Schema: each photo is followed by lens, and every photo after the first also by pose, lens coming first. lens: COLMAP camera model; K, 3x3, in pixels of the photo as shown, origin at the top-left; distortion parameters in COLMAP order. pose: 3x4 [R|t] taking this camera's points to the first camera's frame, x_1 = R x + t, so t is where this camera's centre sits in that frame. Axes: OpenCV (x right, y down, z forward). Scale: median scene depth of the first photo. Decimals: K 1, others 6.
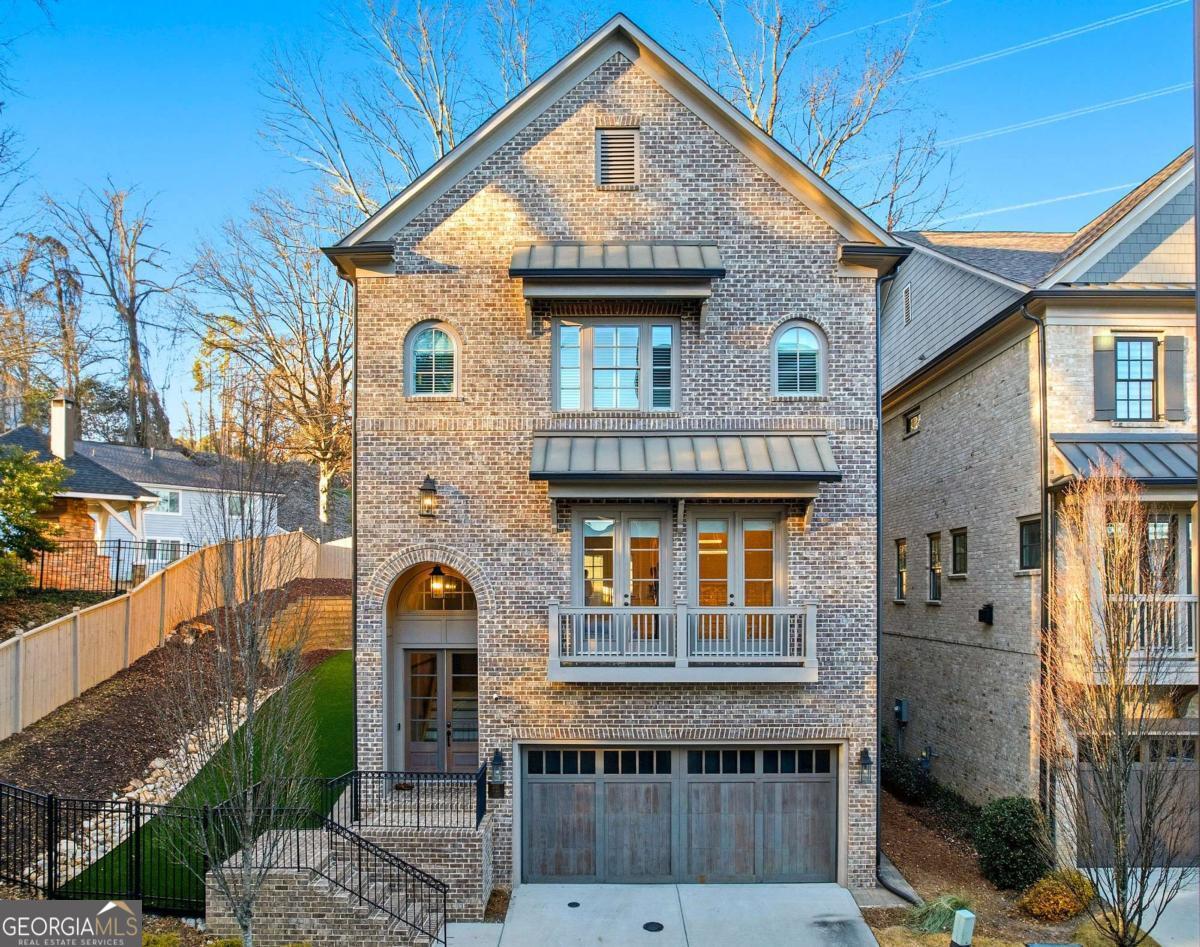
lens RADIAL K [[899.5, 0, 623.1], [0, 899.5, 550.8], [0, 0, 1]] dist [-0.022317, 0.015647]
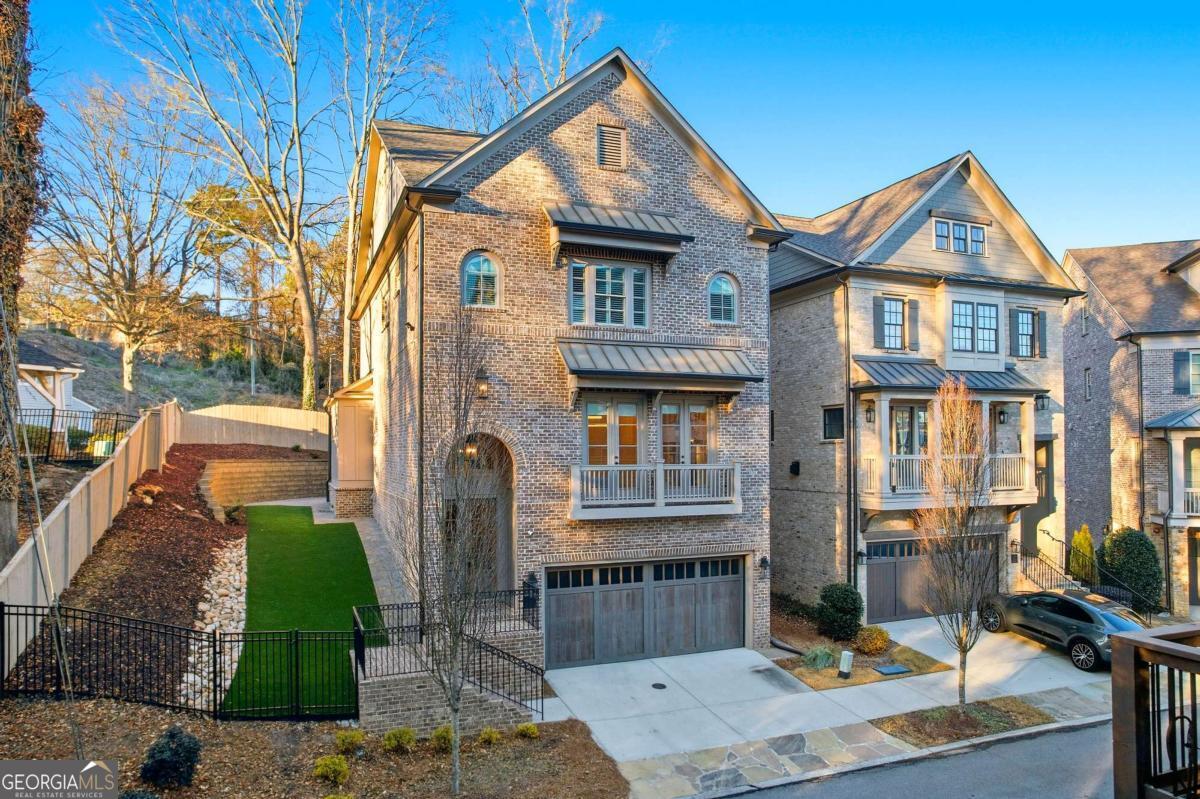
lens RADIAL K [[727.3, 0, 601.4], [0, 727.3, 407.1], [0, 0, 1]] dist [-0.004739, 0.000540]
pose [[0.934023, 0.017786, 0.356769, -0.426674], [-0.011197, 0.999727, -0.020524, -0.005155], [-0.357037, 0.015175, 0.933967, -0.060267]]
